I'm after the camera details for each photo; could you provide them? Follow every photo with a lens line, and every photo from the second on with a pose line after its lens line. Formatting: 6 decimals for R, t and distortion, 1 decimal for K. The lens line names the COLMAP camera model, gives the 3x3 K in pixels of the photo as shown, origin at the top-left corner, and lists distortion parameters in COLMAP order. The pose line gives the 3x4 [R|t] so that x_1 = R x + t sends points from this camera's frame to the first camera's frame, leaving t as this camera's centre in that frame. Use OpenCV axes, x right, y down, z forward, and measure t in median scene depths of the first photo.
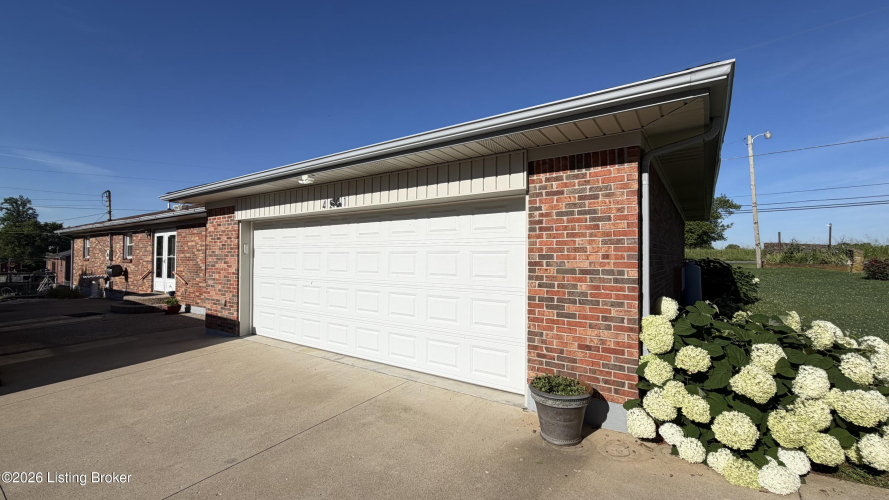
lens RADIAL K [[356.8, 0, 444.5], [0, 356.8, 247.1], [0, 0, 1]] dist [-0.003213, -0.000493]
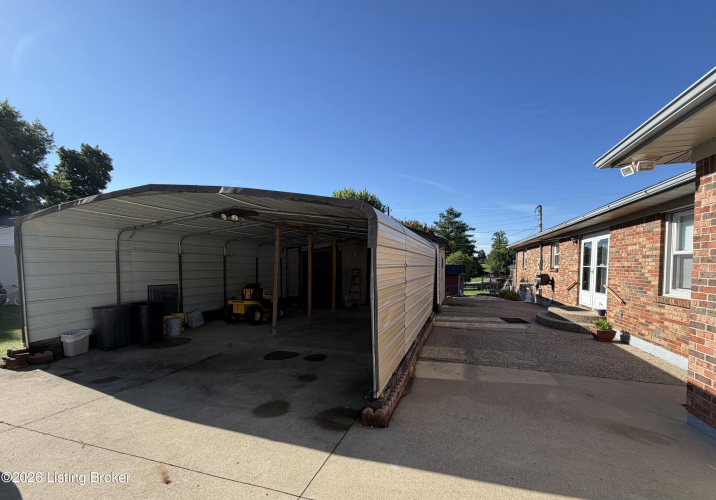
lens RADIAL K [[297.2, 0, 355.2], [0, 297.2, 274.7], [0, 0, 1]] dist [-0.002224, -0.000110]
pose [[0.239770, 0.037713, -0.970097, -0.228448], [0.007825, 0.999138, 0.040776, 0.013372], [0.970798, -0.017367, 0.239268, 0.273334]]
